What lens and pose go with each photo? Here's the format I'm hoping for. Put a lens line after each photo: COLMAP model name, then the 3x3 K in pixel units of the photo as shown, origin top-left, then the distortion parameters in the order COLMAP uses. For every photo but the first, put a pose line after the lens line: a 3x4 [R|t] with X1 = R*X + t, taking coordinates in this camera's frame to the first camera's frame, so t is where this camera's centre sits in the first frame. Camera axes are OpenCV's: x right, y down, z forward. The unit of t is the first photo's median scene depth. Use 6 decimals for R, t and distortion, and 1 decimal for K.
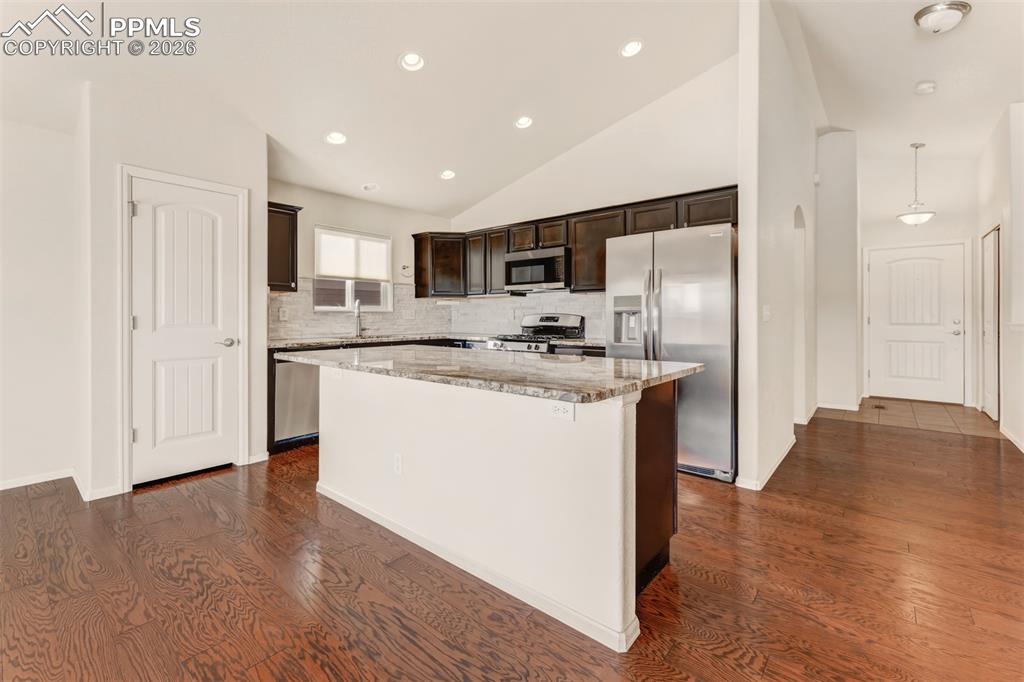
lens RADIAL K [[432.6, 0, 514.8], [0, 432.6, 317.2], [0, 0, 1]] dist [0.008611, -0.000926]
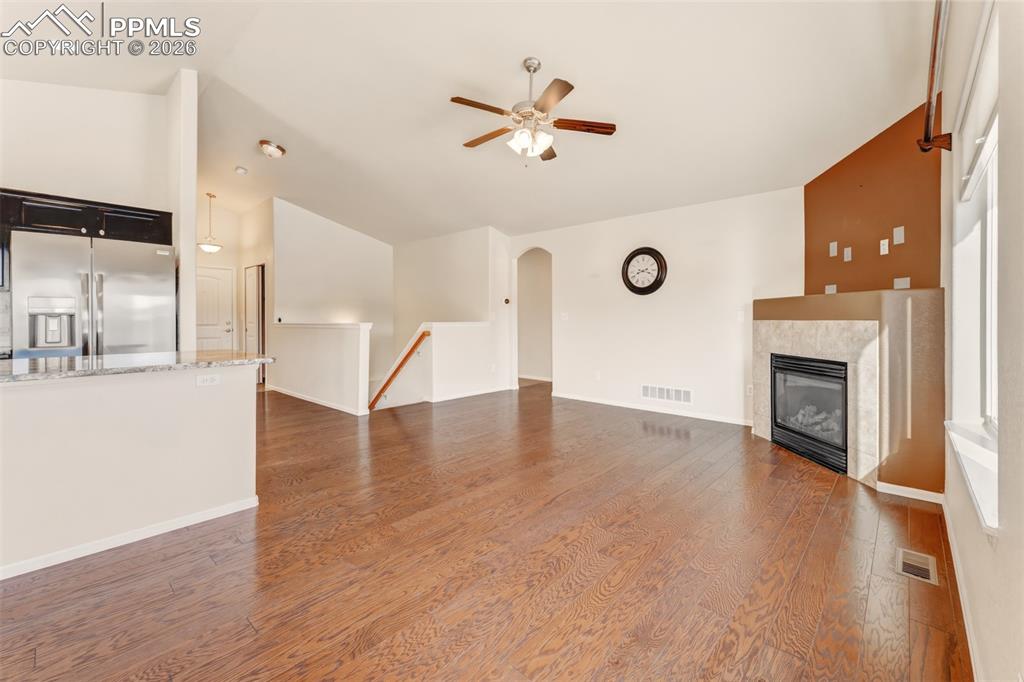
lens RADIAL K [[432.6, 0, 518.7], [0, 432.6, 318.7], [0, 0, 1]] dist [0.008611, -0.000926]
pose [[0.052536, 0.001282, 0.998618, -0.629301], [0.002714, 0.999995, -0.001426, 0.001820], [-0.998615, 0.002786, 0.052533, -0.072641]]
